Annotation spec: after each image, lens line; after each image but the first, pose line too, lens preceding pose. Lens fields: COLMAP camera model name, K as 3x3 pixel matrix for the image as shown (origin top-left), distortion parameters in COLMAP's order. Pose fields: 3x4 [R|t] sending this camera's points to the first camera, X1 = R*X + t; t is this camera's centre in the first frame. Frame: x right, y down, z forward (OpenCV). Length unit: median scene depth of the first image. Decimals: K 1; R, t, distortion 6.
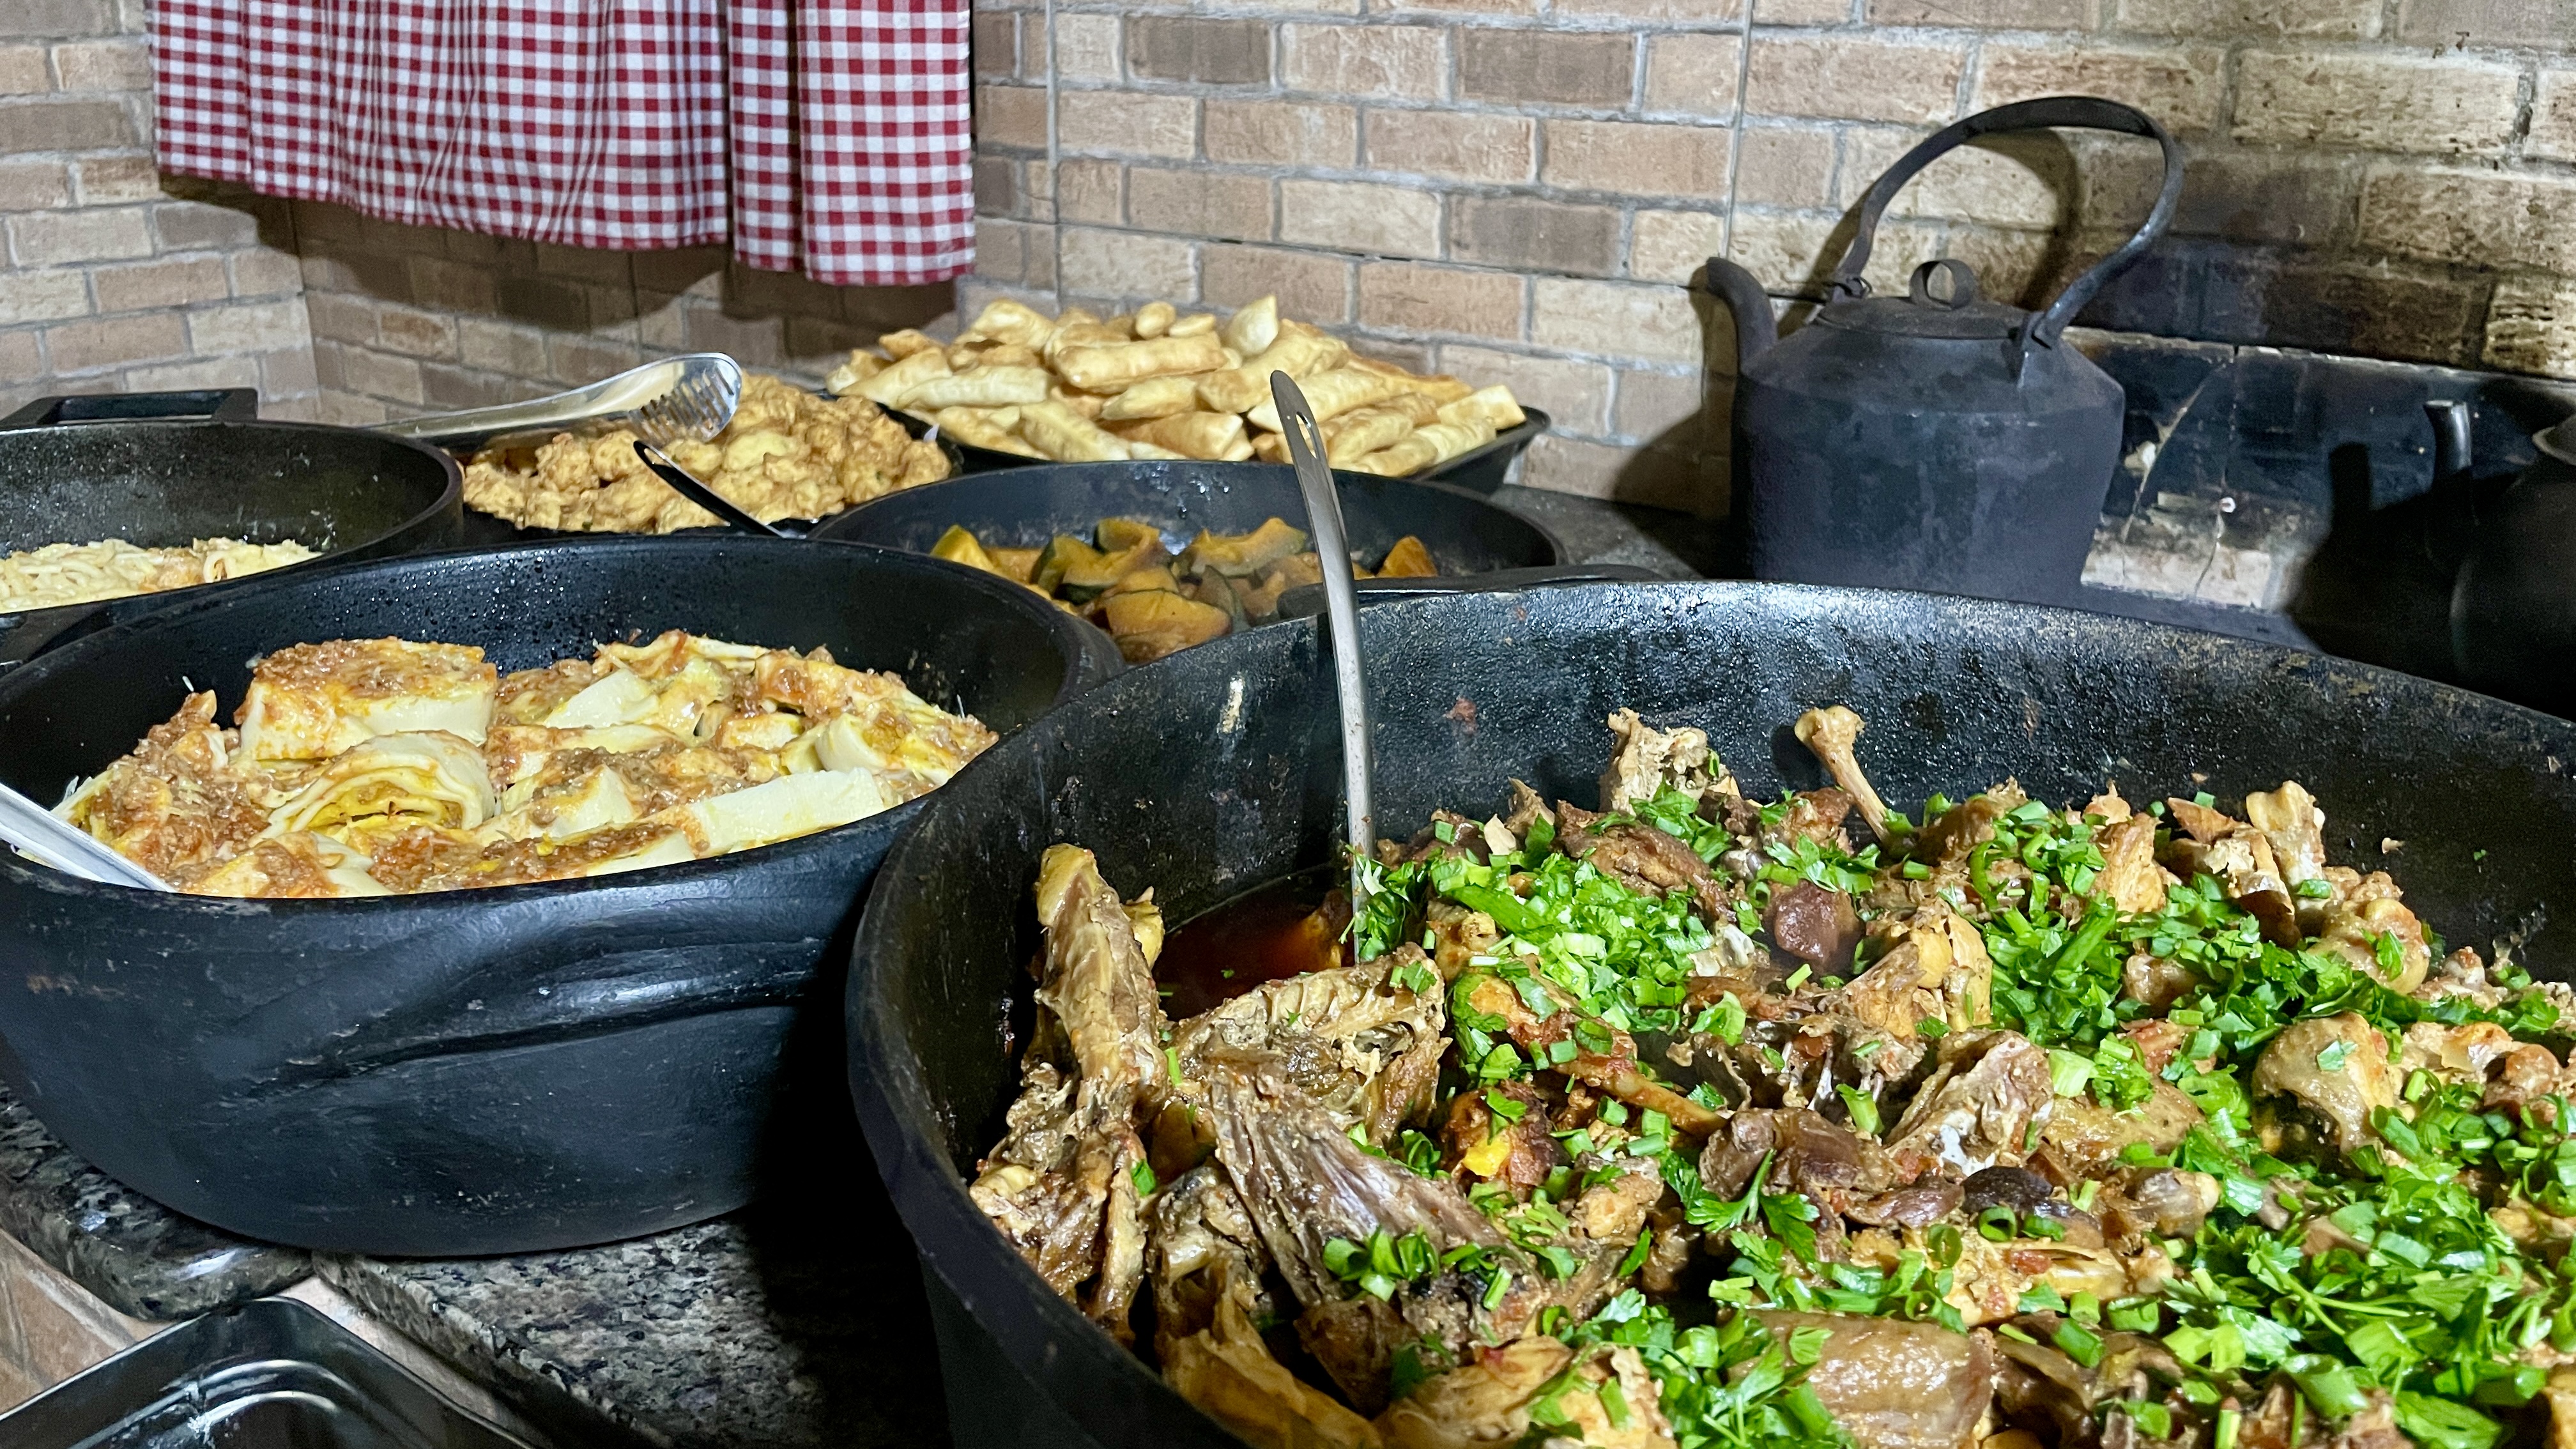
lens RADIAL K [[2051.0, 0, 1275.3], [0, 2051.0, 689.3], [0, 0, 1]] dist [0.088677, -0.139233]
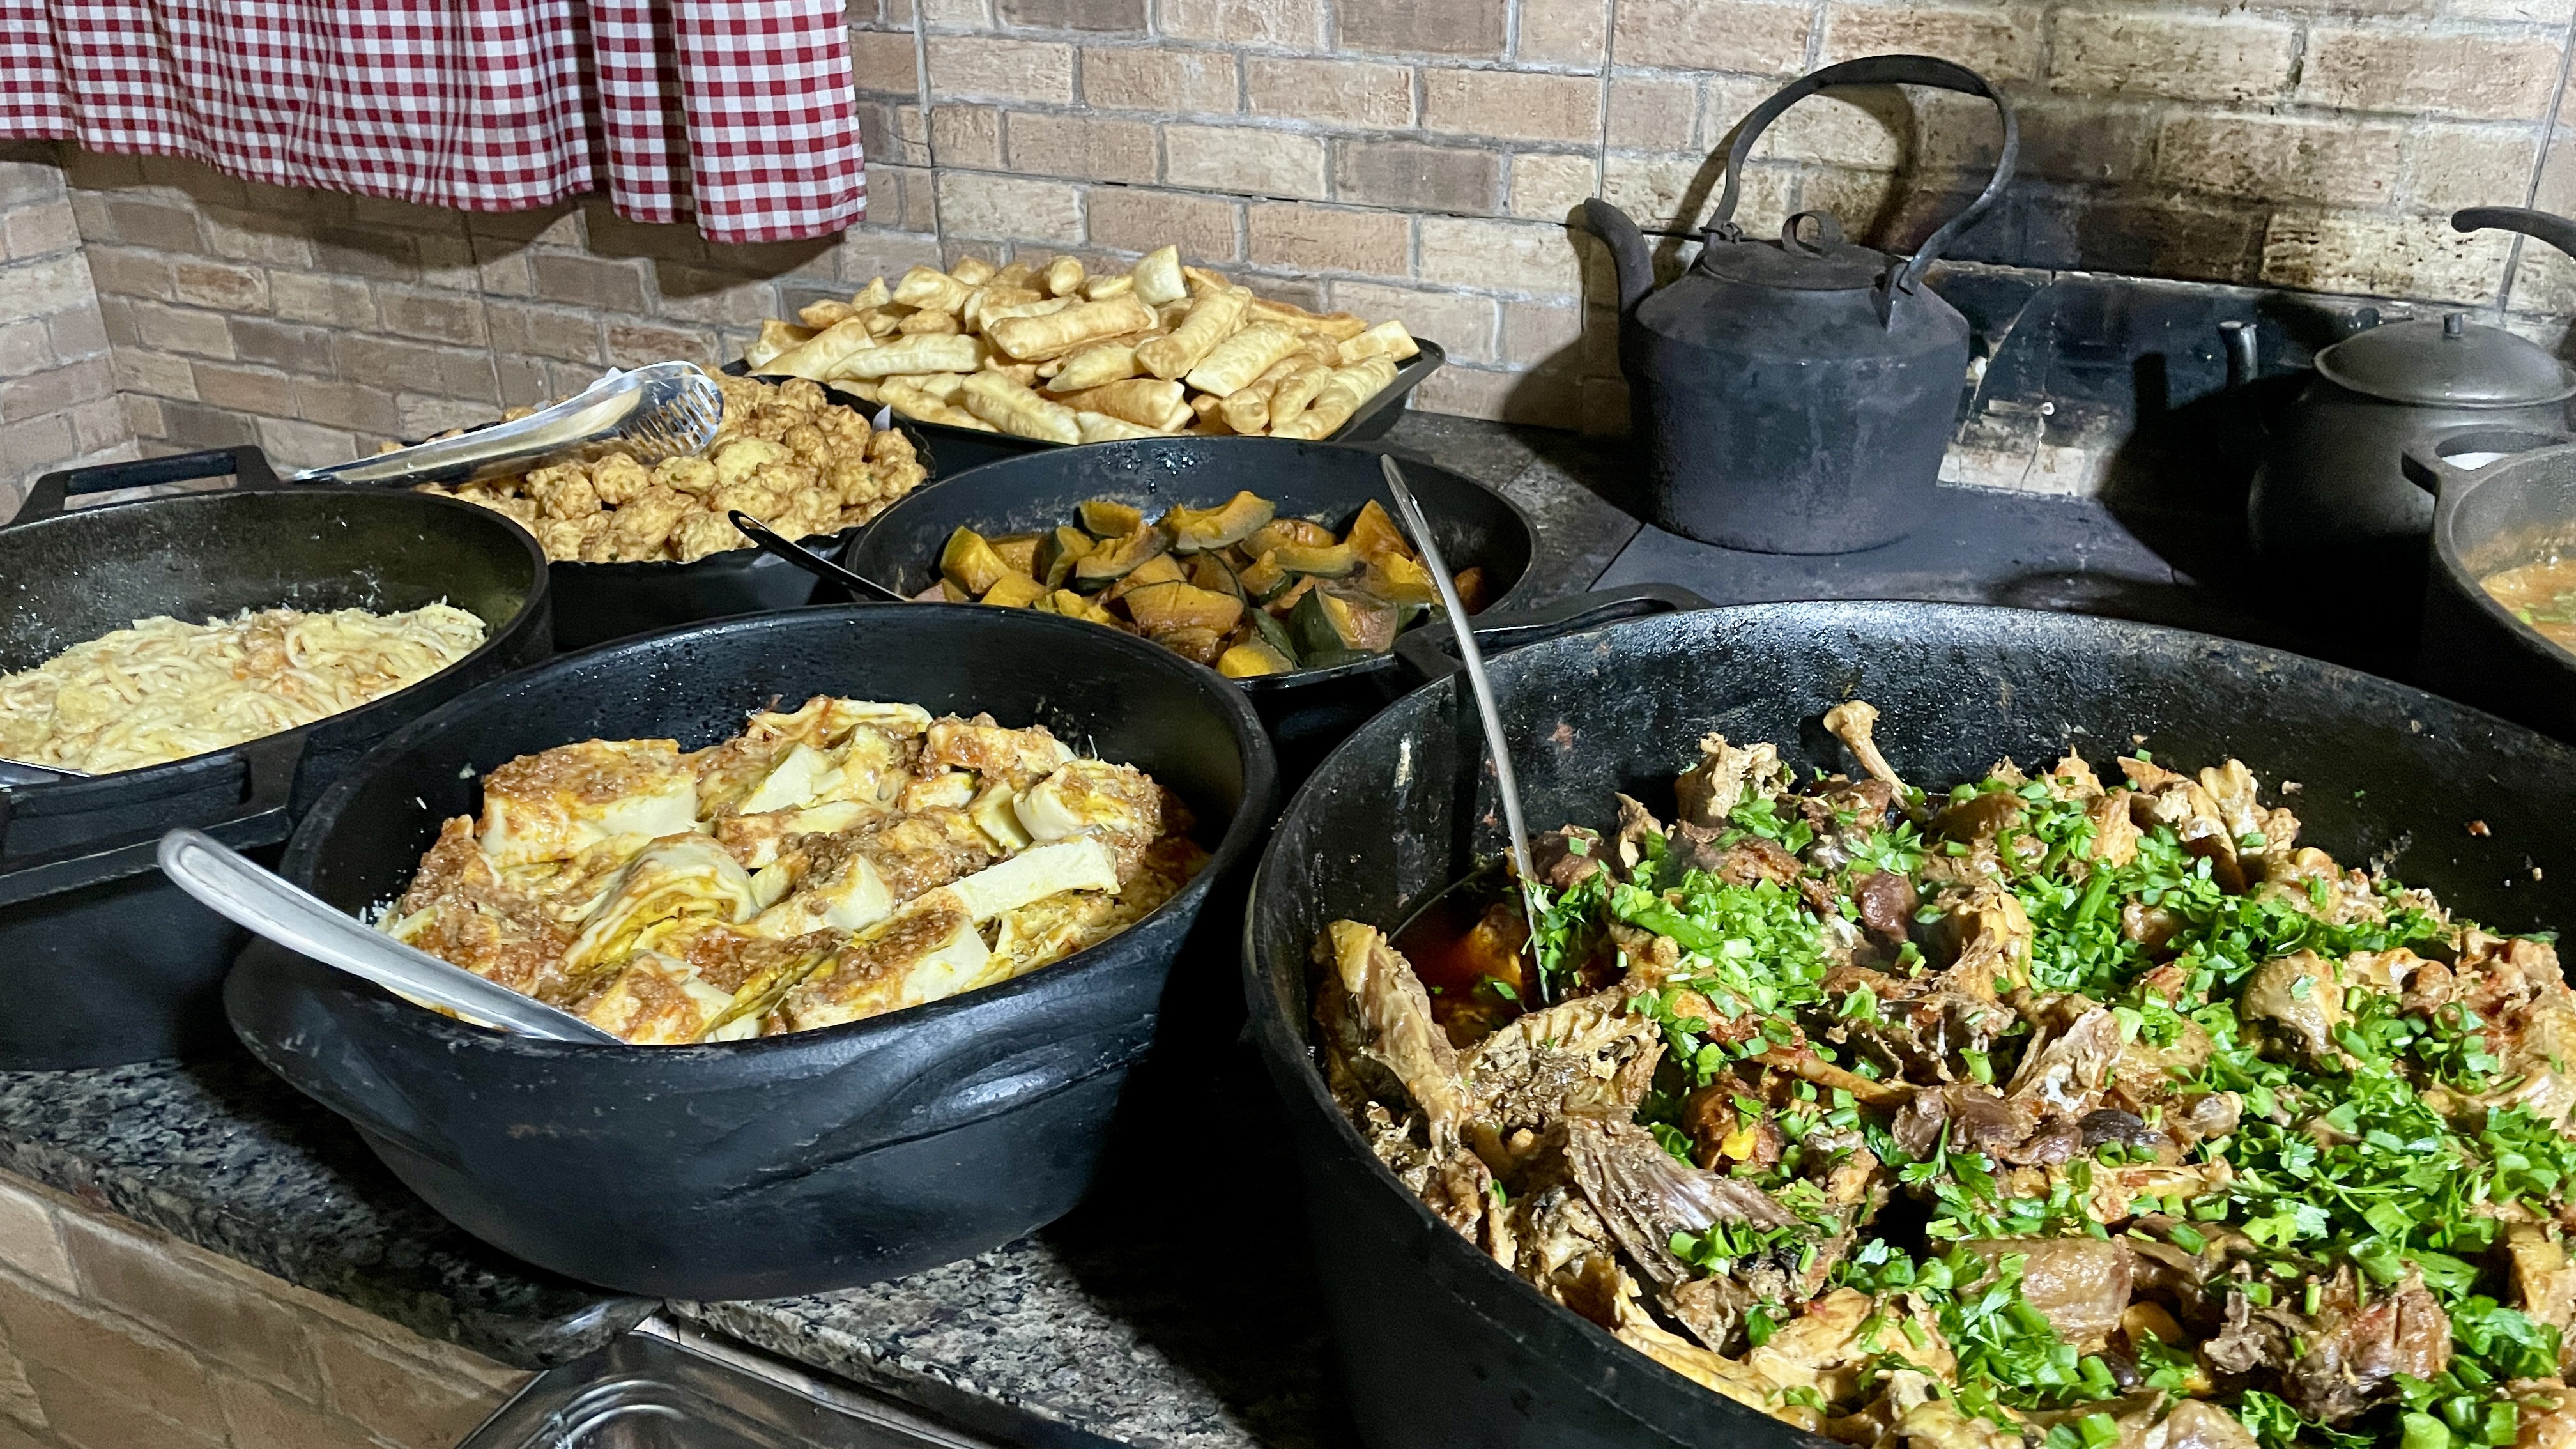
lens RADIAL K [[2051.0, 0, 1325.0], [0, 2051.0, 742.9], [0, 0, 1]] dist [0.088677, -0.139233]
pose [[0.985114, -0.092477, 0.144908, -0.132617], [0.074350, 0.989256, 0.125876, -0.087611], [-0.154991, -0.113228, 0.981406, -0.096274]]
